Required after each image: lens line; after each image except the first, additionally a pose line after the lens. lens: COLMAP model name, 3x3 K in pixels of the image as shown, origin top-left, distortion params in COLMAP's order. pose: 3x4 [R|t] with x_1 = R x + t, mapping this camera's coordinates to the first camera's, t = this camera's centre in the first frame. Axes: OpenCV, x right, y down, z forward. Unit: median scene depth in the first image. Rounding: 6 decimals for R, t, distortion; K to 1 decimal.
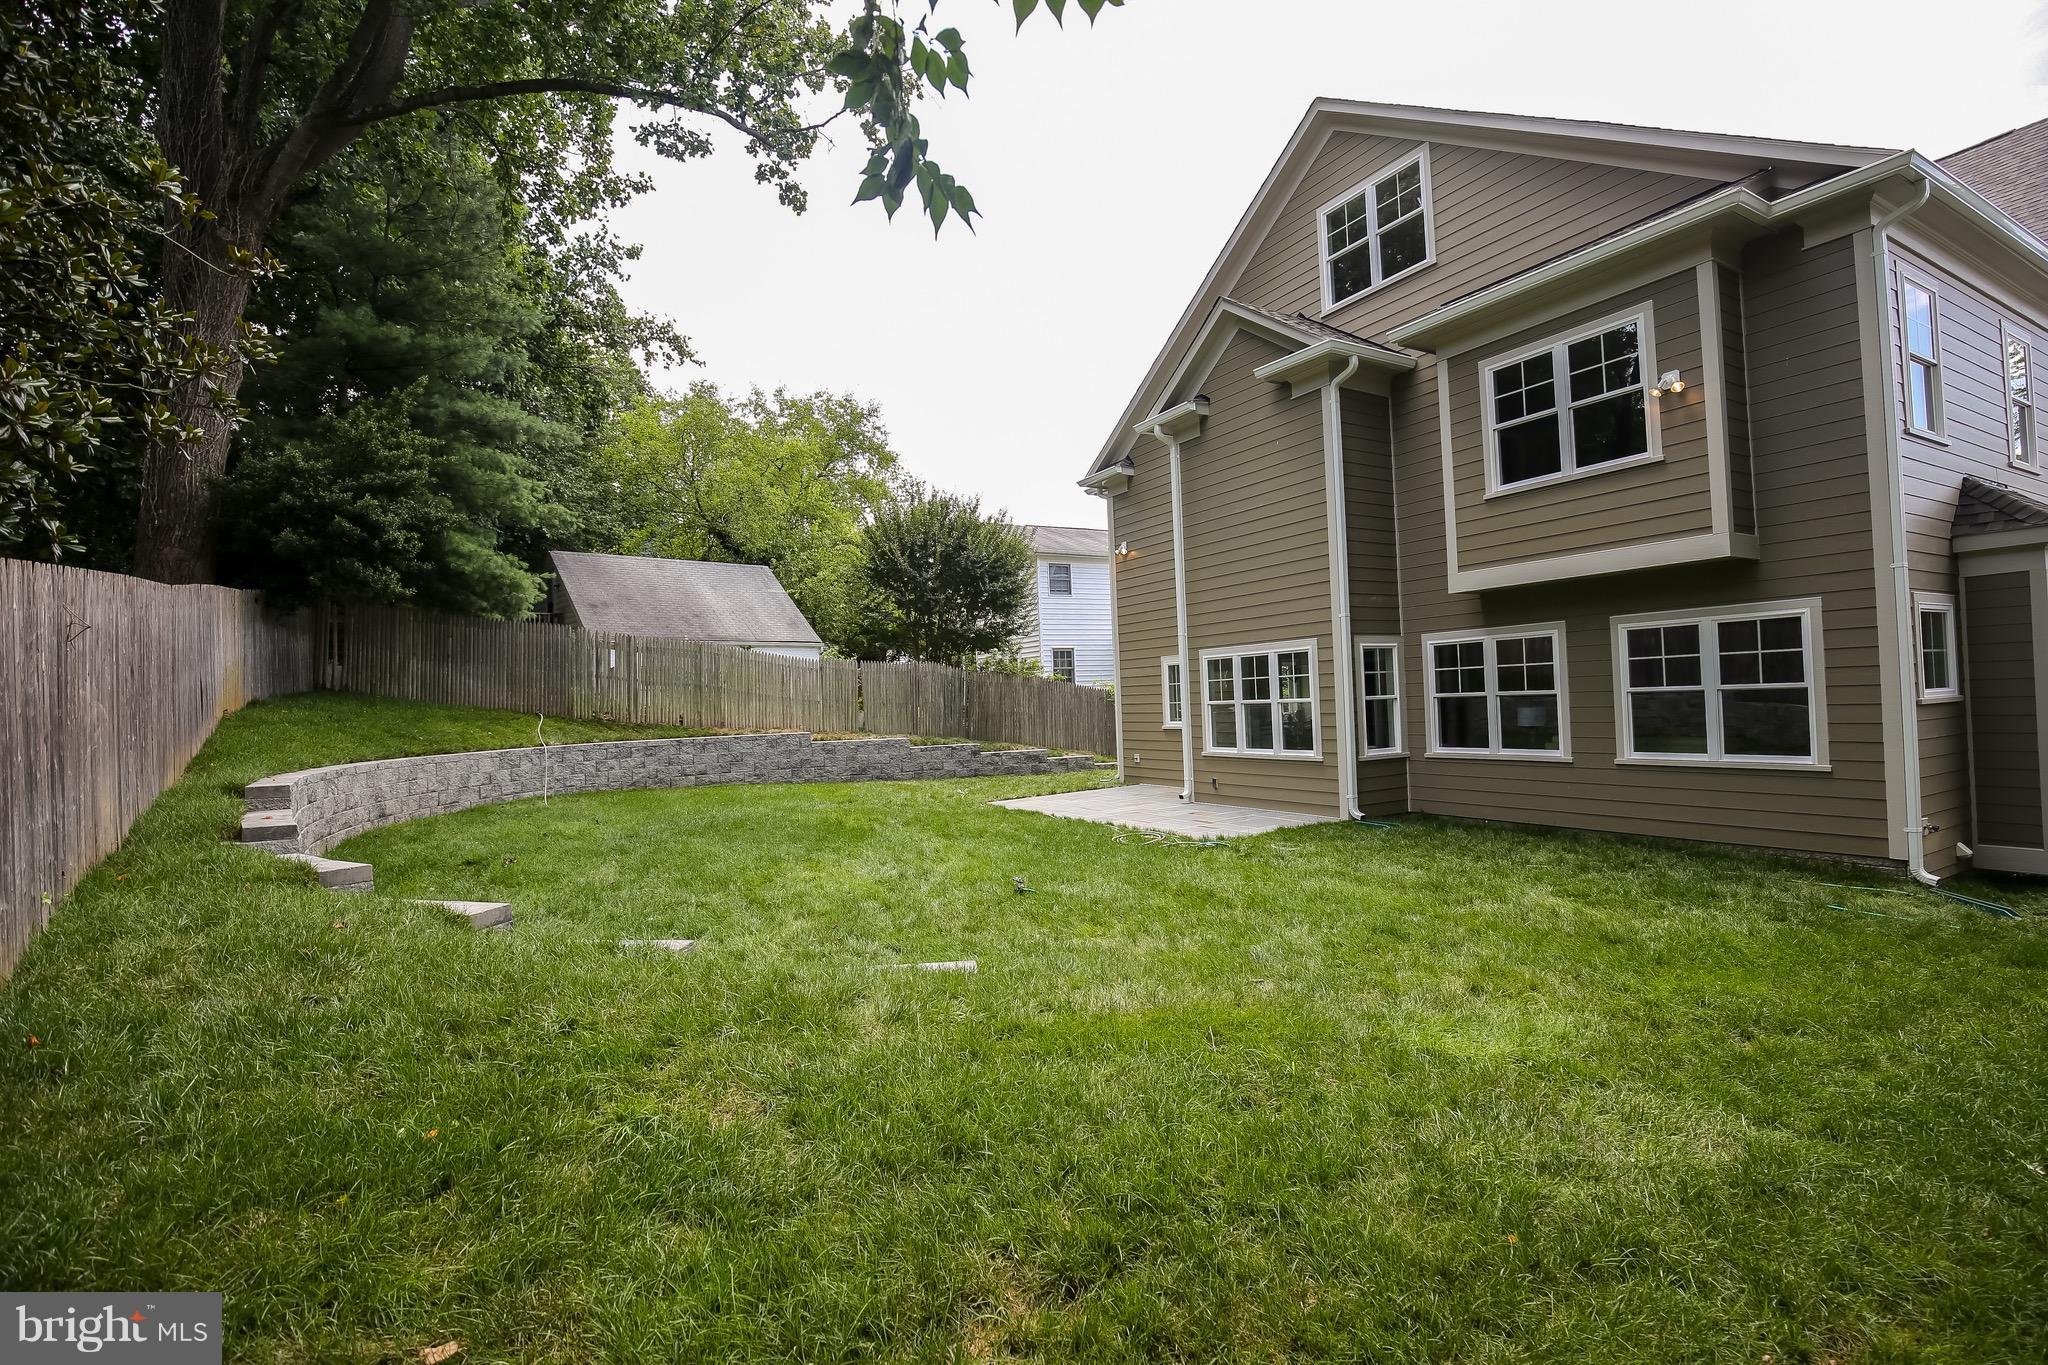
lens RADIAL K [[942.1, 0, 1030.8], [0, 942.1, 680.1], [0, 0, 1]] dist [-0.038726, 0.008594]
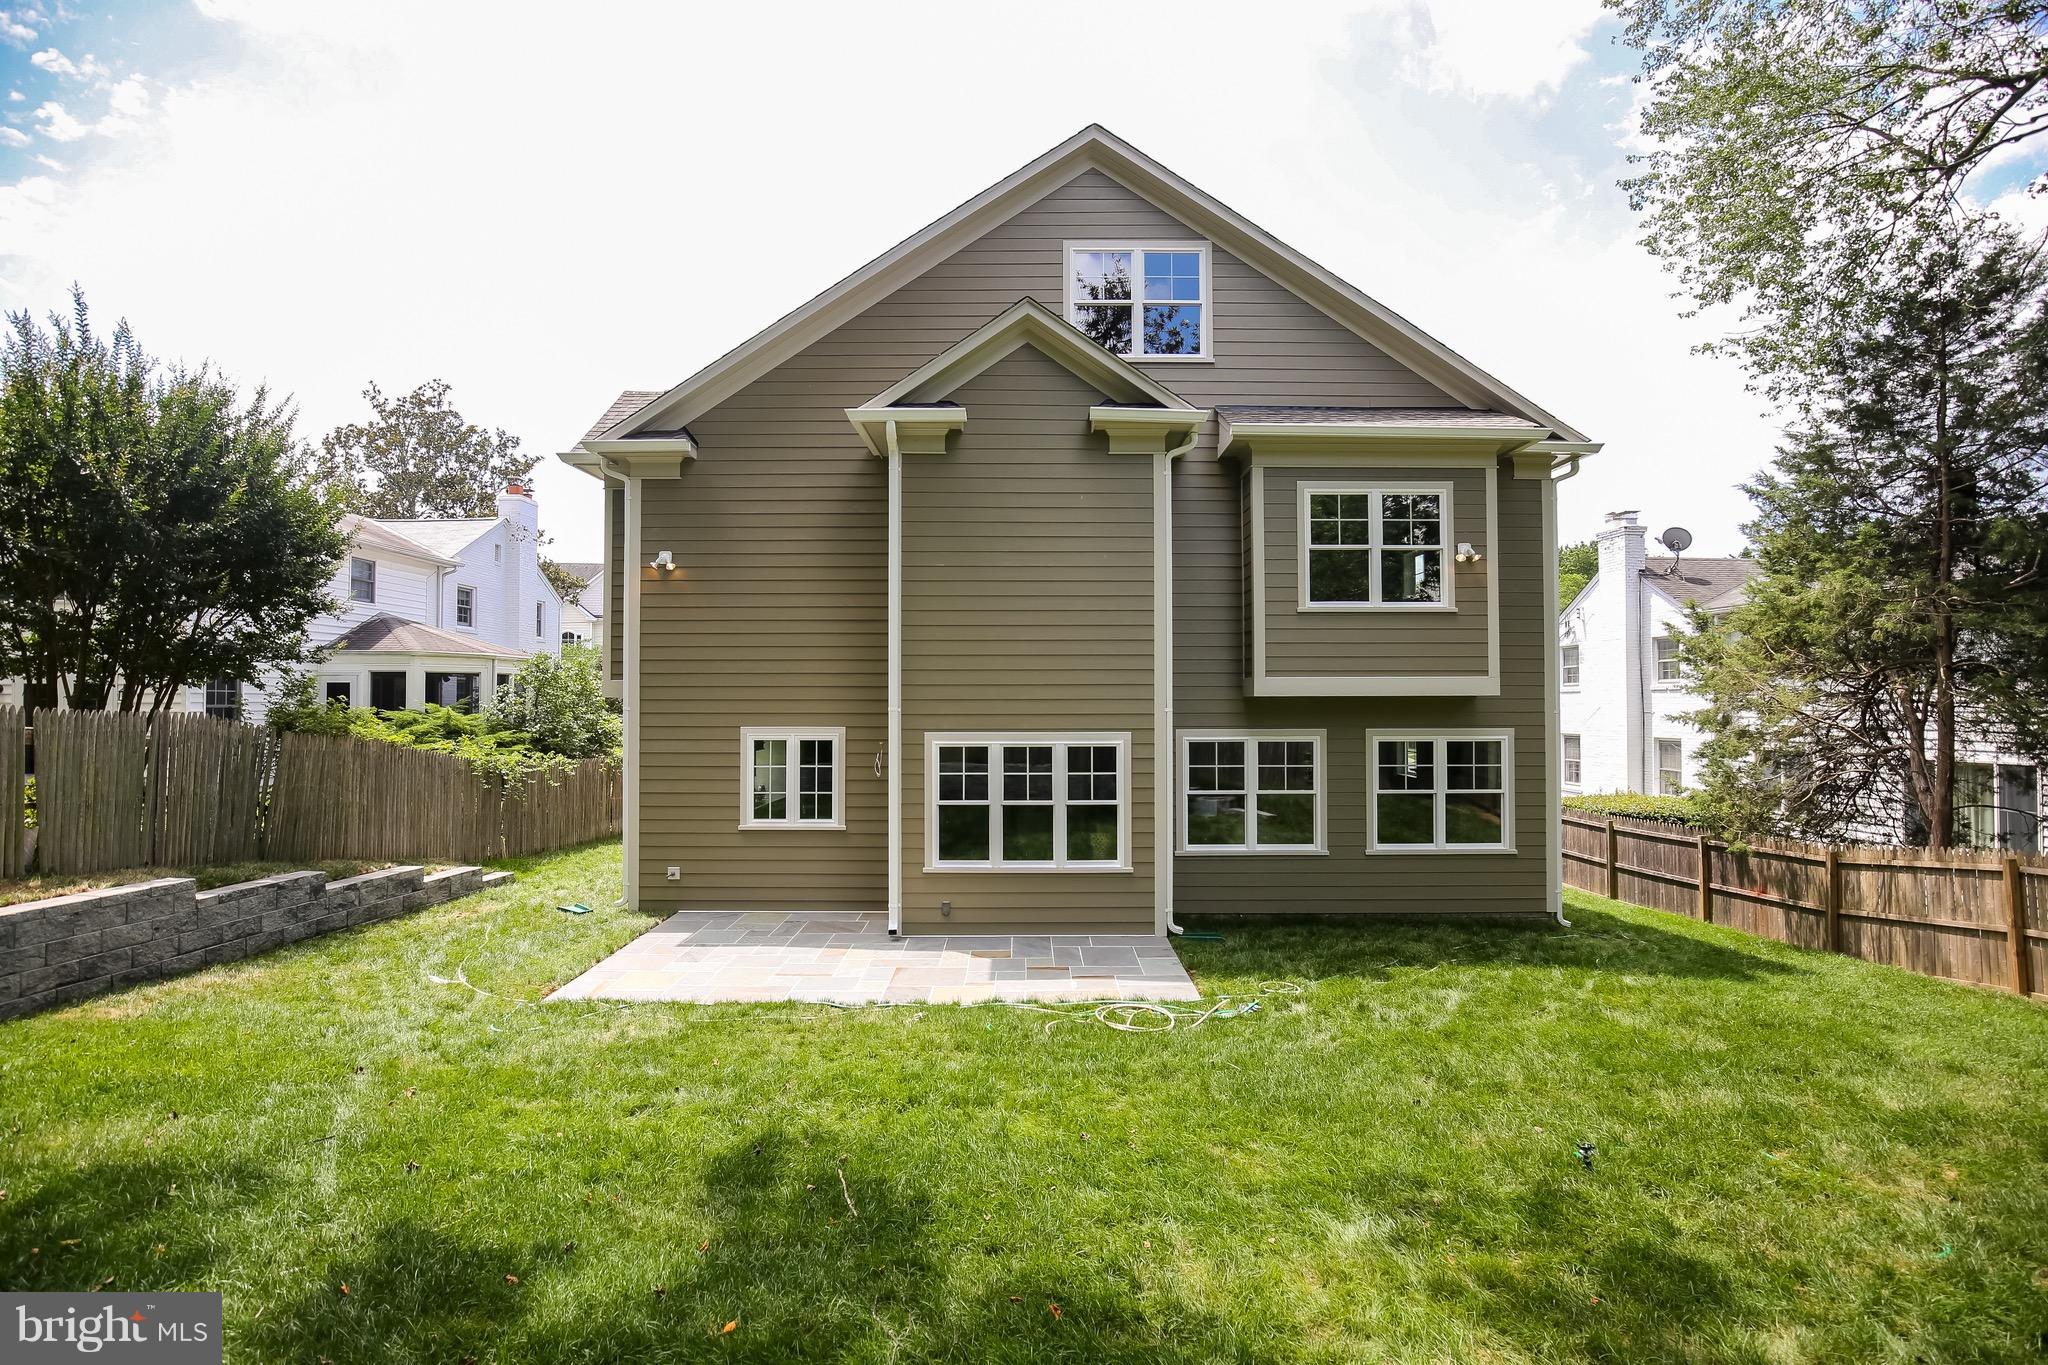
lens RADIAL K [[942.1, 0, 1030.8], [0, 942.1, 680.1], [0, 0, 1]] dist [-0.038726, 0.008594]
pose [[0.495797, 0.055713, 0.866649, -0.560704], [-0.037139, 0.998387, -0.042935, -0.057689], [-0.867644, -0.010899, 0.497067, 0.710937]]
